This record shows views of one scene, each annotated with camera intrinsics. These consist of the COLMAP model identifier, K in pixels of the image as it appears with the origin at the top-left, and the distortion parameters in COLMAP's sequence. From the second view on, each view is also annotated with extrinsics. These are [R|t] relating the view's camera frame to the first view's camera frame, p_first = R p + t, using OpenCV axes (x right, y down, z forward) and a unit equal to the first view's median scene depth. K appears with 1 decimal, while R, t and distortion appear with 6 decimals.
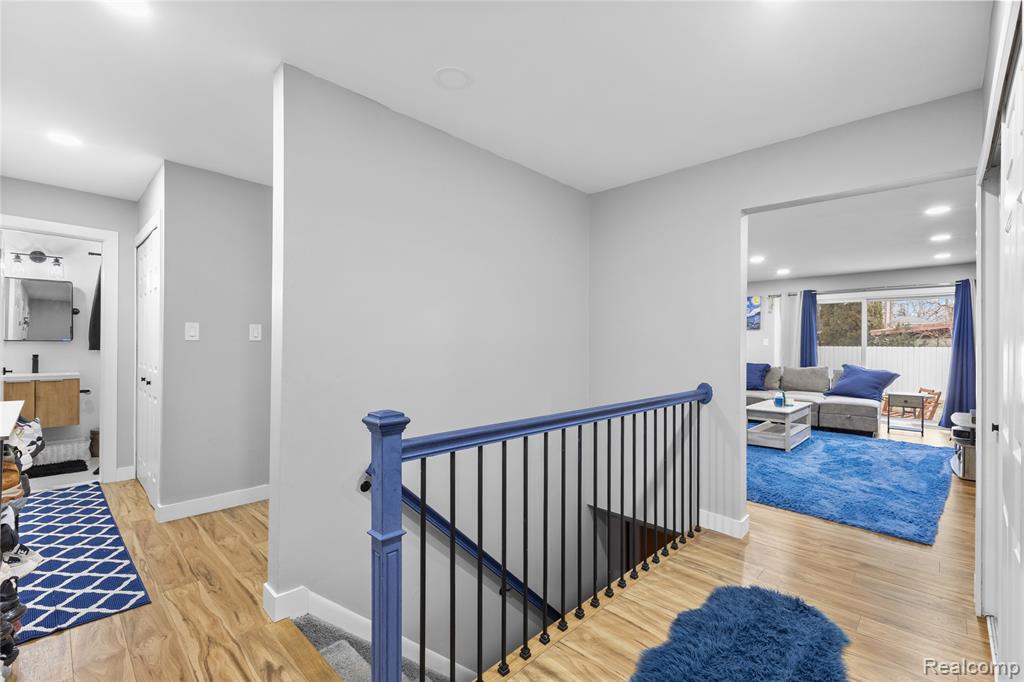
lens RADIAL K [[439.7, 0, 512.0], [0, 439.7, 341.0], [0, 0, 1]] dist [0.002533, 0.000307]
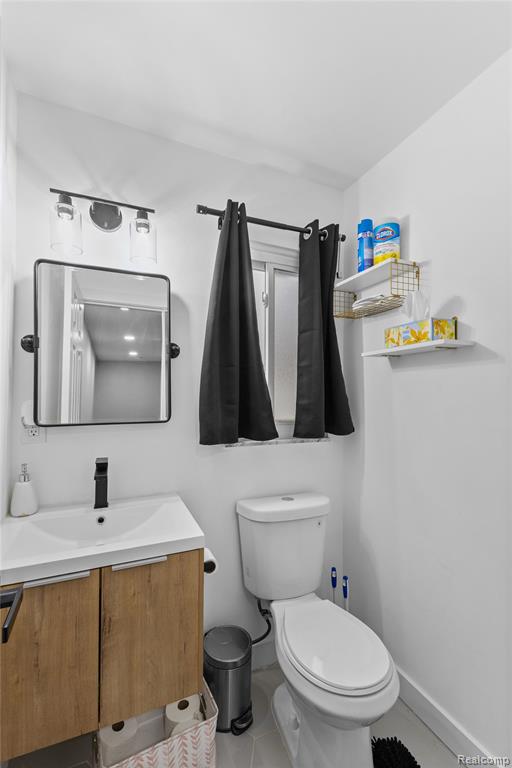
lens RADIAL K [[329.7, 0, 256.0], [0, 329.7, 384.0], [0, 0, 1]] dist [0.002533, 0.000307]
pose [[0.926085, -0.025903, -0.376425, -0.847906], [0.015690, 0.999422, -0.030172, -0.026143], [0.376989, 0.022036, 0.925956, 0.784879]]
